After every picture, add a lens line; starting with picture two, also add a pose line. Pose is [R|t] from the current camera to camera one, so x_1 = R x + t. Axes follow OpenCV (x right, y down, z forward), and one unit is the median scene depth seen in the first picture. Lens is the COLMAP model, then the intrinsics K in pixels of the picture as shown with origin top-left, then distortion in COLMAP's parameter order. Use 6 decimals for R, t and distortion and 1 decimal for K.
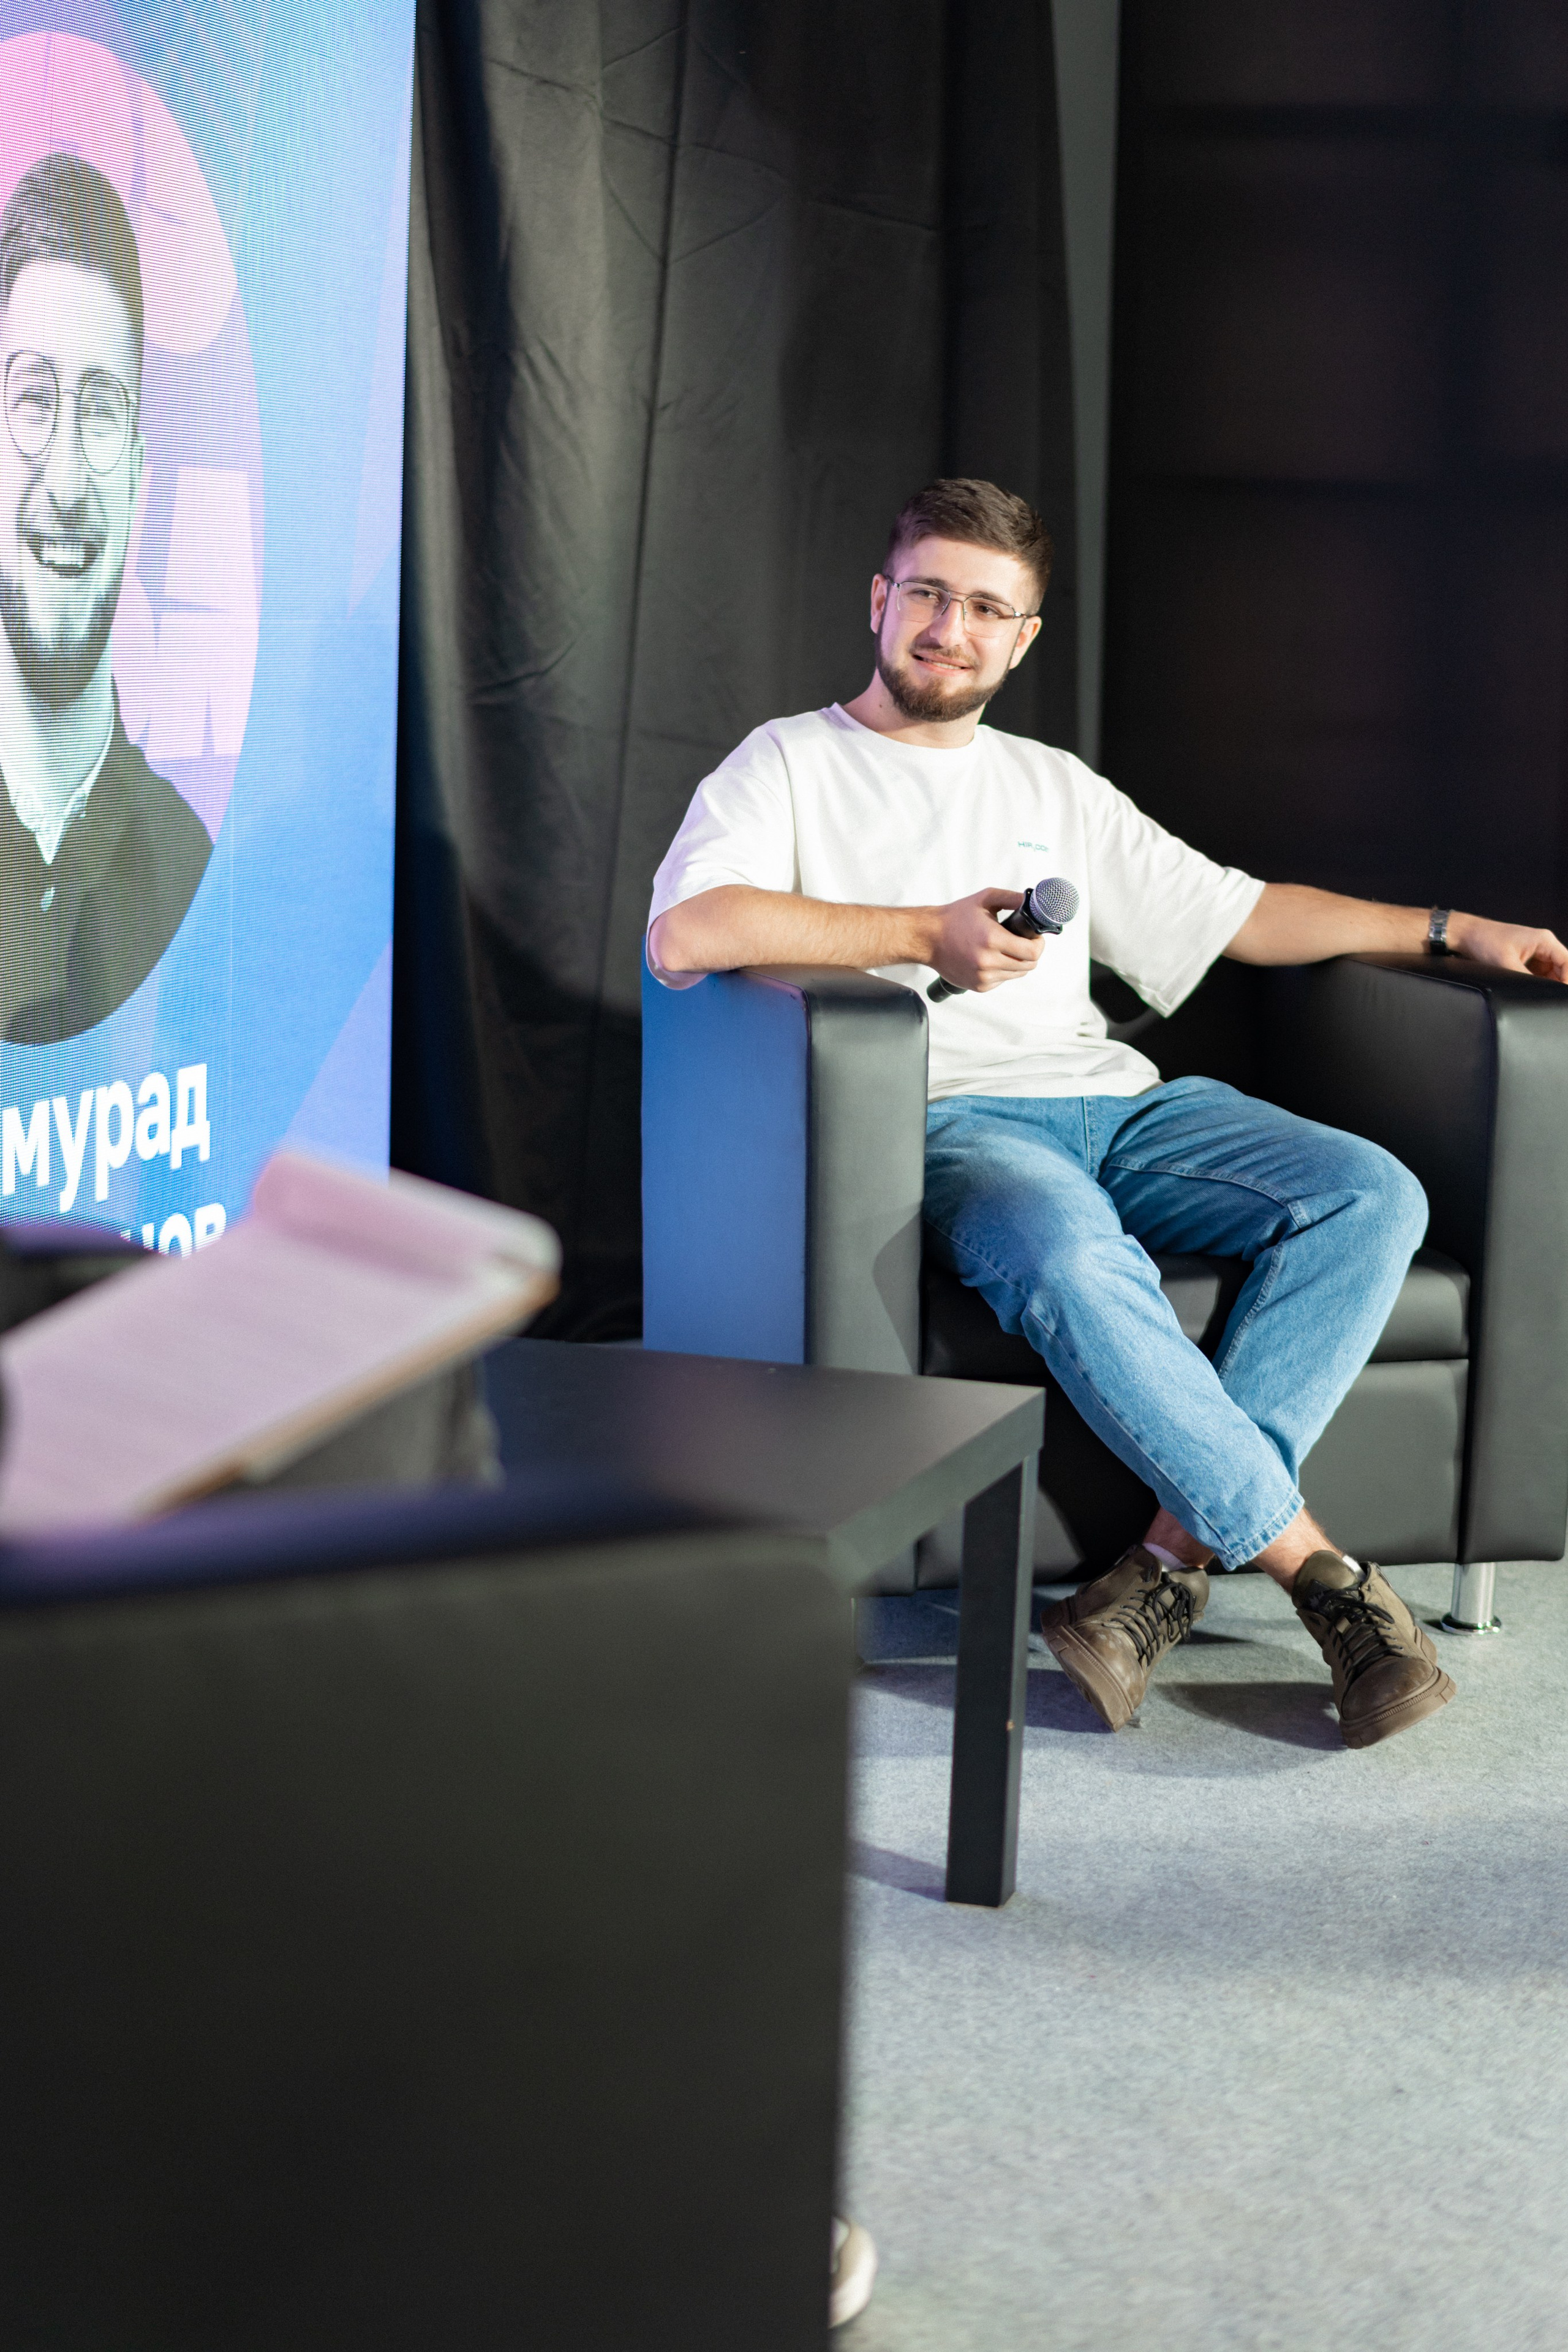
lens RADIAL K [[3821.2, 0, 784.0], [0, 3821.2, 1176.0], [0, 0, 1]] dist [-0.145962, -0.816988]
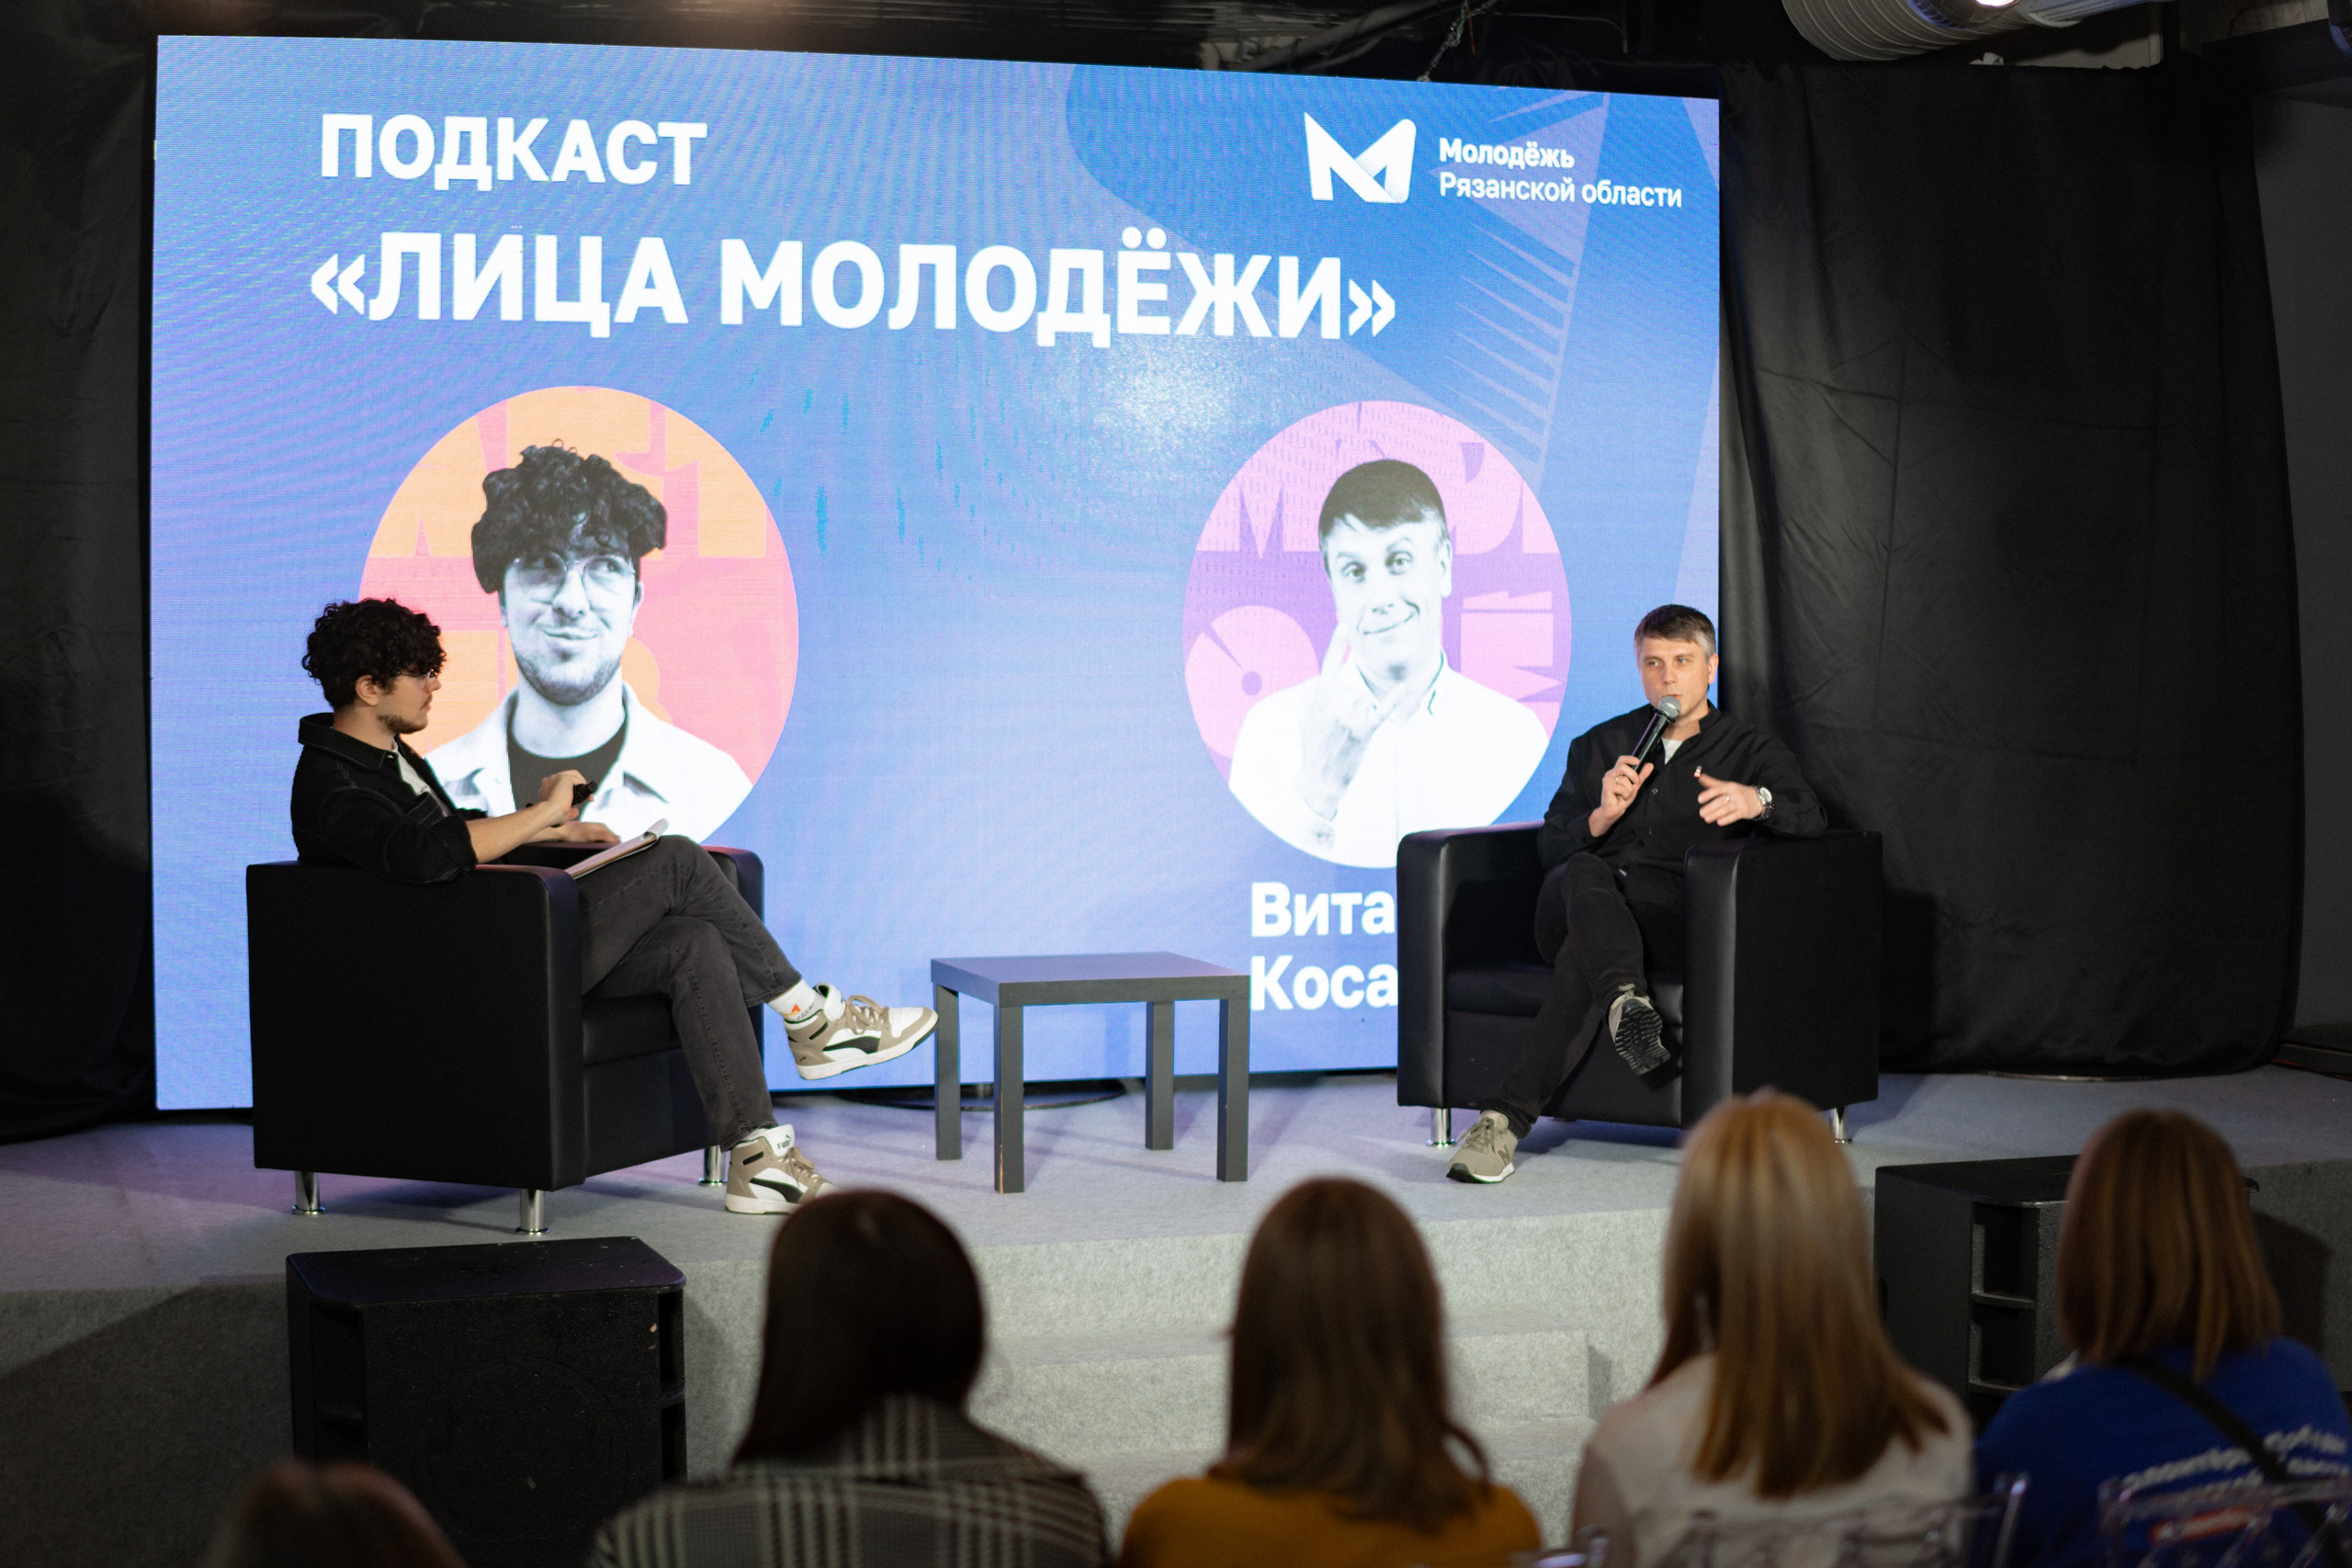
lens RADIAL K [[3786.3, 0, 1109.2], [0, 3786.3, 809.4], [0, 0, 1]] dist [-0.173211, -0.679237]
pose [[0.600346, 0.012894, -0.799636, 1.435728], [-0.102595, 0.992850, -0.061016, 0.079074], [0.793132, 0.118669, 0.597377, -0.410132]]
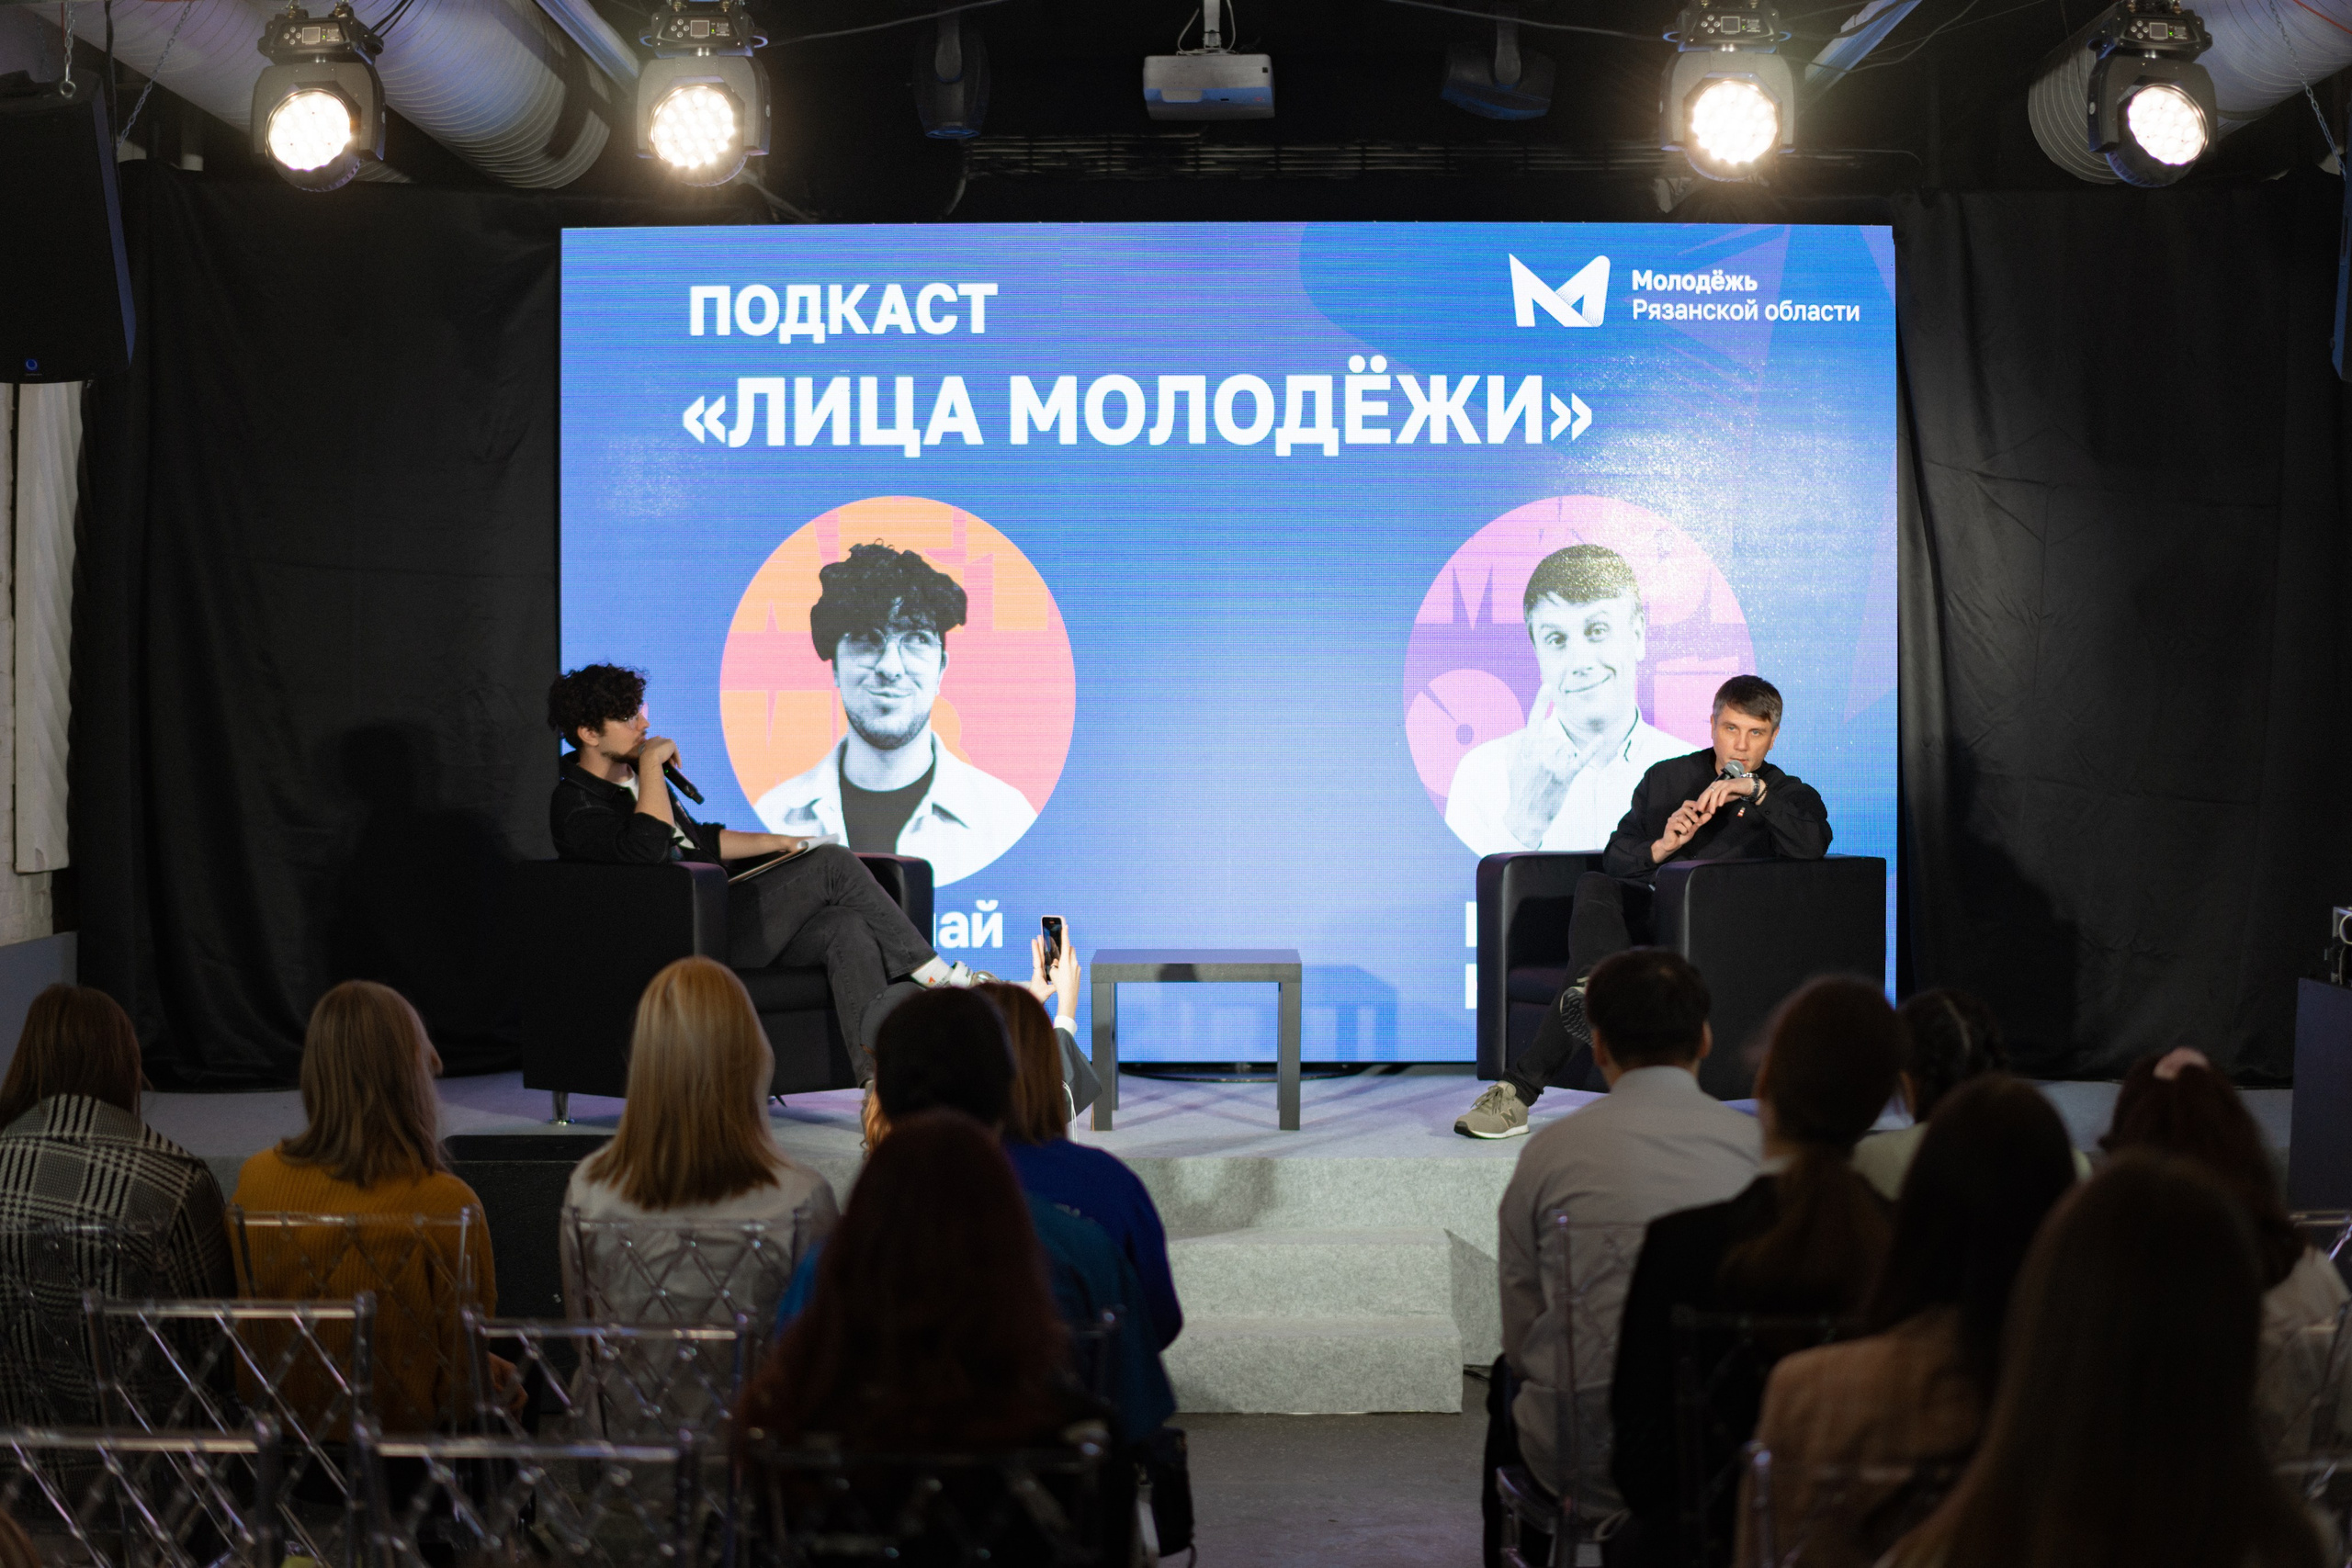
lens RADIAL K [[3786.3, 0, 1109.2], [0, 3786.3, 809.4], [0, 0, 1]] dist [-0.173211, -0.679237]
pose [[0.307730, -0.003735, -0.951467, 2.115747], [-0.130668, 0.990351, -0.046150, 0.068567], [0.942459, 0.138528, 0.304272, -0.072408]]
